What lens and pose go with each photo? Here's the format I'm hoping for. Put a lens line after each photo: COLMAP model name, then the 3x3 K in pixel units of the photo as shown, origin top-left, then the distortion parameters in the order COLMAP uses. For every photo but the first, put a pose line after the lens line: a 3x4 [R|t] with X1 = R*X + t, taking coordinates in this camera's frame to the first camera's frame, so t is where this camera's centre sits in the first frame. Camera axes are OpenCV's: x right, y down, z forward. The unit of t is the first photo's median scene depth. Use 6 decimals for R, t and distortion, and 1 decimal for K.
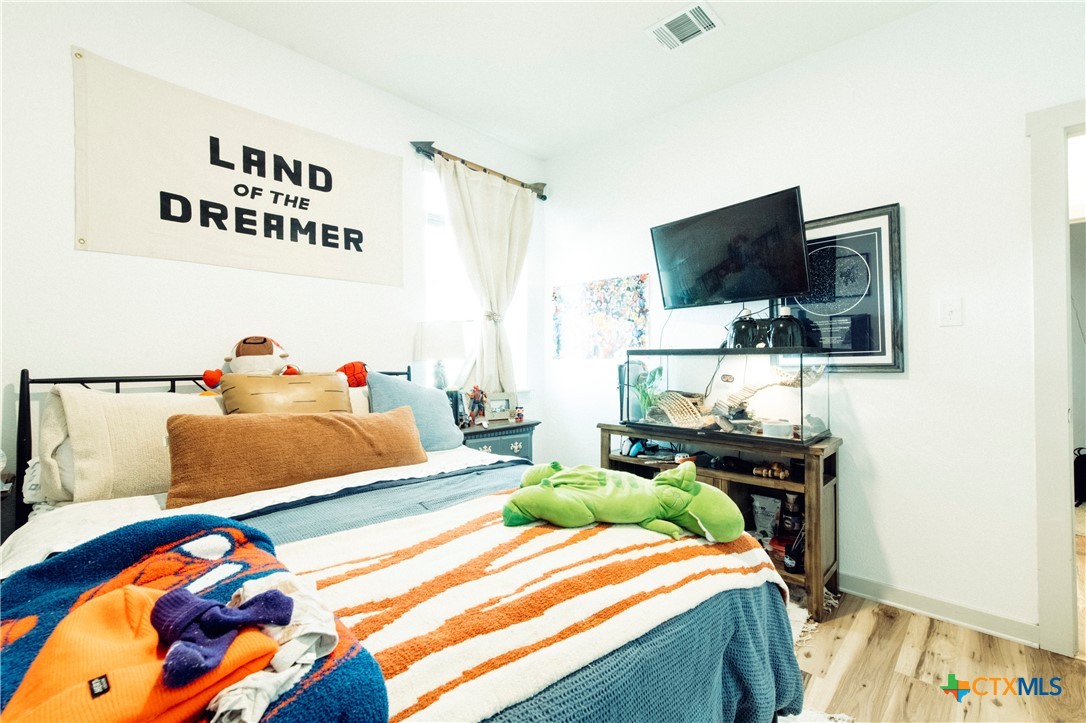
lens RADIAL K [[474.6, 0, 548.3], [0, 474.6, 358.0], [0, 0, 1]] dist [-0.001918, -0.000234]
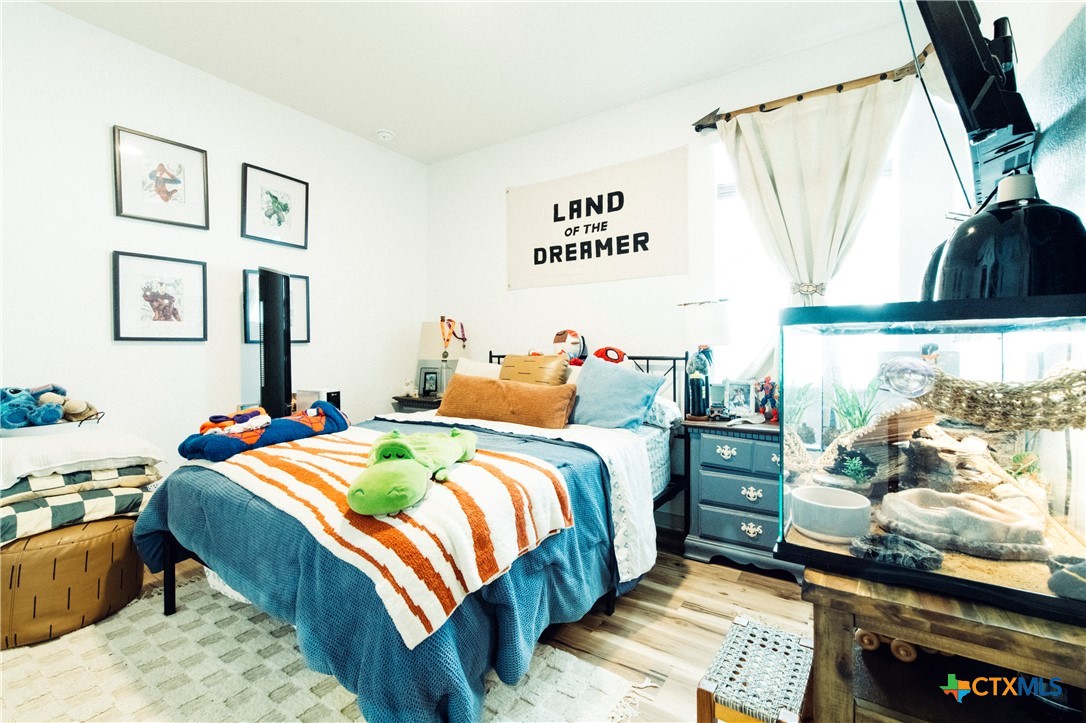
lens RADIAL K [[474.6, 0, 545.4], [0, 474.6, 357.0], [0, 0, 1]] dist [-0.001918, -0.000234]
pose [[0.169970, 0.020259, -0.985241, 0.783546], [0.008035, 0.999727, 0.021943, 0.005019], [0.985416, -0.011646, 0.169761, 0.641368]]
